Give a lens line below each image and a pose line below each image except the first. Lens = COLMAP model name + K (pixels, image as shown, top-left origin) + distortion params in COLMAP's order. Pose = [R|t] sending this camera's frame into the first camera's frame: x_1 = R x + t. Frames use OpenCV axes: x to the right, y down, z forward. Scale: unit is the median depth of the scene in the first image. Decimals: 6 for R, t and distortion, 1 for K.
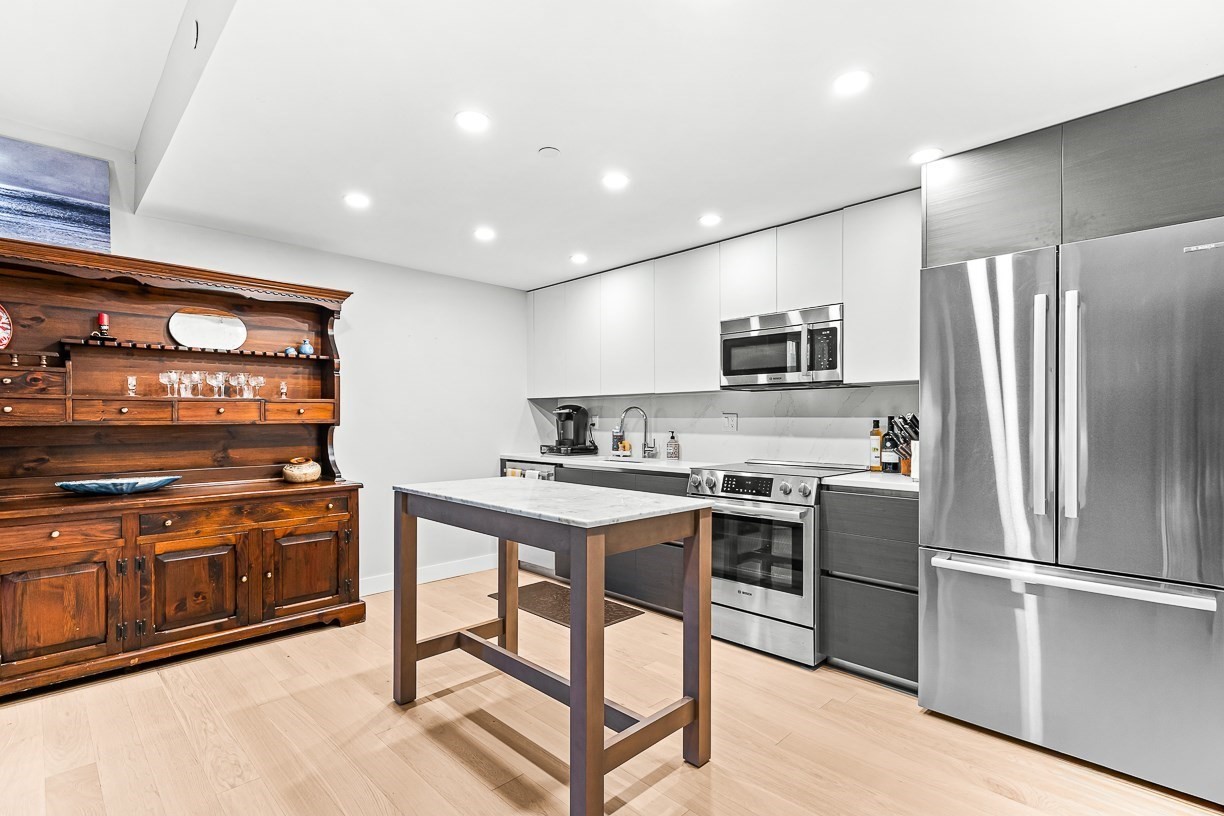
lens RADIAL K [[571.2, 0, 615.5], [0, 571.2, 422.6], [0, 0, 1]] dist [0.000852, 0.000073]
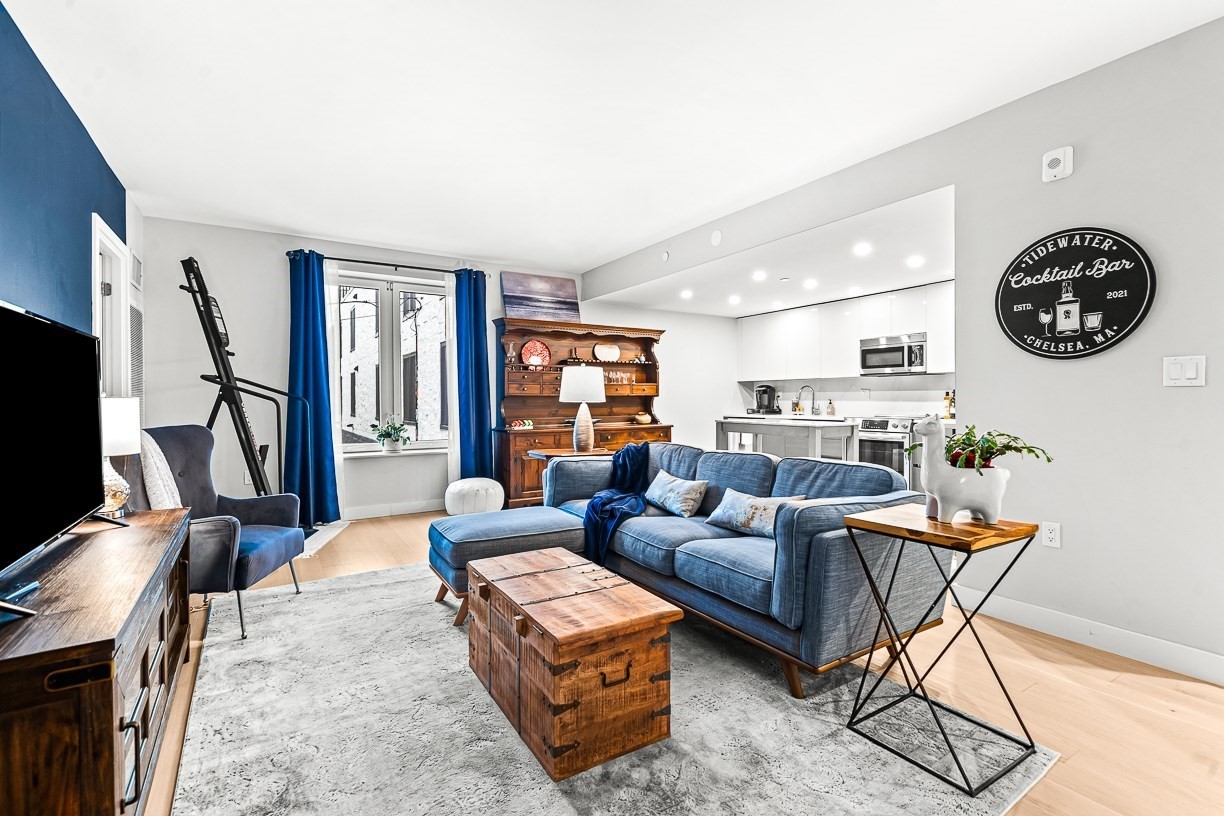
lens RADIAL K [[546.0, 0, 622.3], [0, 546.0, 403.0], [0, 0, 1]] dist [-0.002003, -0.000556]
pose [[0.976390, -0.001216, -0.216013, -0.215824], [0.002269, 0.999987, 0.004624, 0.022216], [0.216005, -0.005005, 0.976380, -1.033475]]
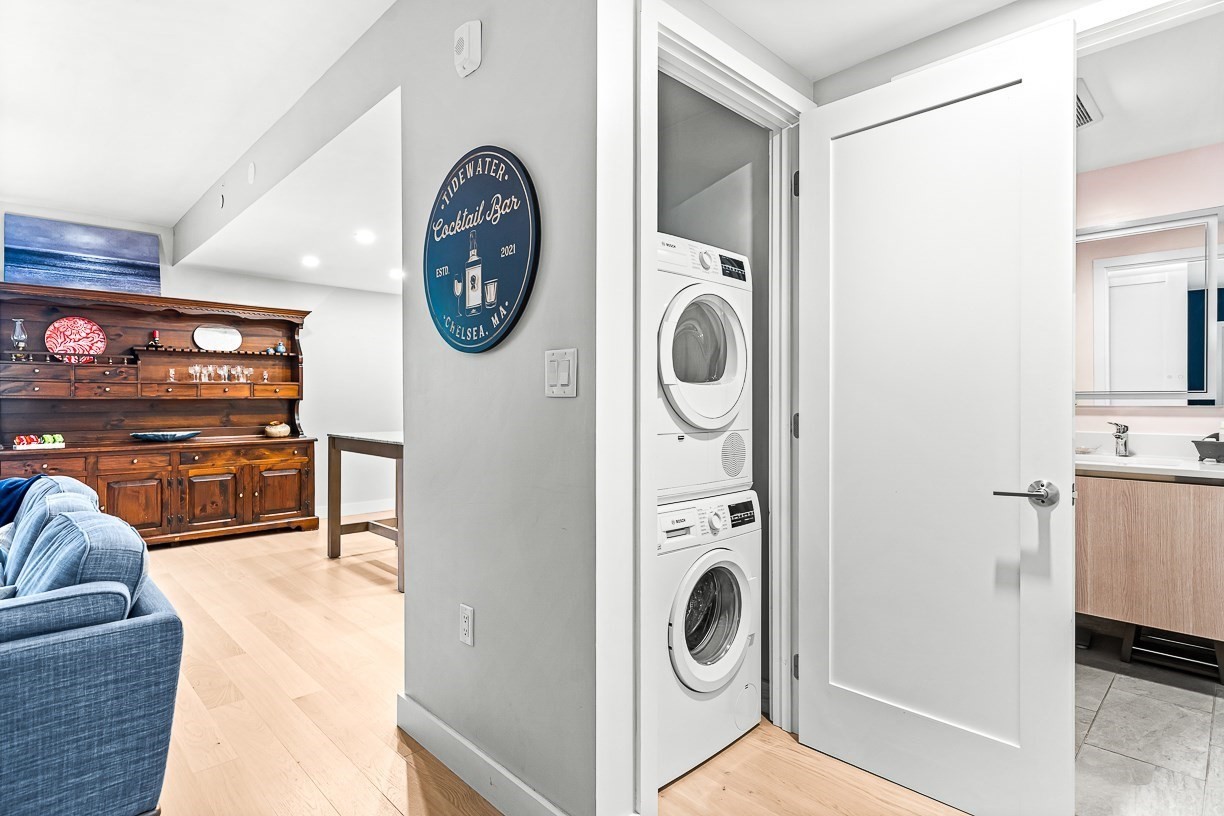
lens RADIAL K [[616.8, 0, 613.0], [0, 616.8, 400.3], [0, 0, 1]] dist [0.001802, 0.000041]
pose [[0.999935, 0.001842, -0.011277, 0.392781], [-0.001867, 0.999996, -0.002187, 0.008700], [0.011273, 0.002208, 0.999934, -0.684721]]
